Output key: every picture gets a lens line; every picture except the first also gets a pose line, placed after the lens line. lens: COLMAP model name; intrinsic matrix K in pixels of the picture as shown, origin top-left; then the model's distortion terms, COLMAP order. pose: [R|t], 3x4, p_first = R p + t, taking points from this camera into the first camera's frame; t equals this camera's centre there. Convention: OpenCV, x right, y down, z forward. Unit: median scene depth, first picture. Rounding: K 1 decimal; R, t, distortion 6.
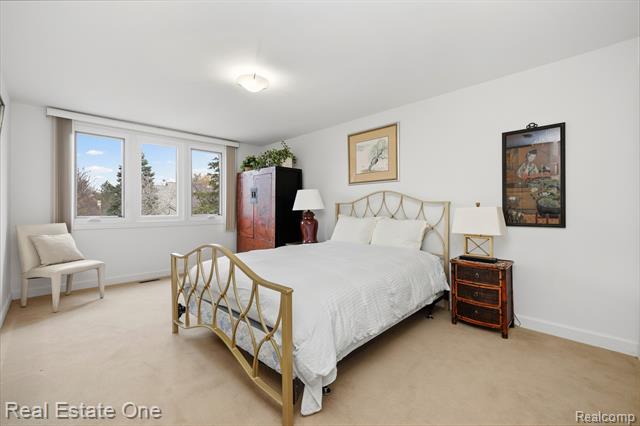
lens RADIAL K [[264.8, 0, 320.0], [0, 264.8, 209.1], [0, 0, 1]] dist [0.000450, -0.000003]
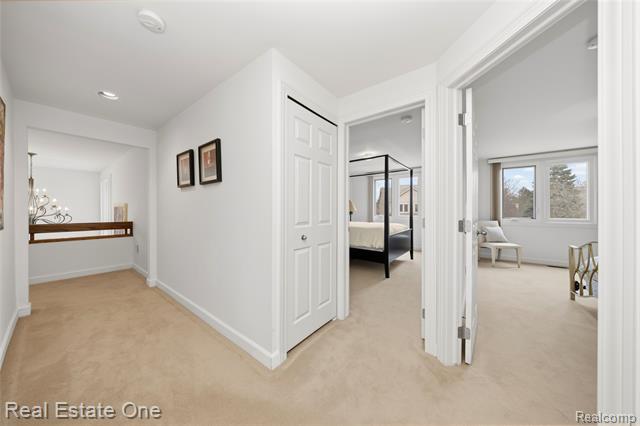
lens RADIAL K [[205.9, 0, 320.1], [0, 205.9, 211.3], [0, 0, 1]] dist [-0.000148, 0.000040]
pose [[0.112365, 0.003446, -0.993661, 0.304296], [0.002917, 0.999989, 0.003798, -0.022045], [0.993663, -0.003325, 0.112354, -0.365734]]
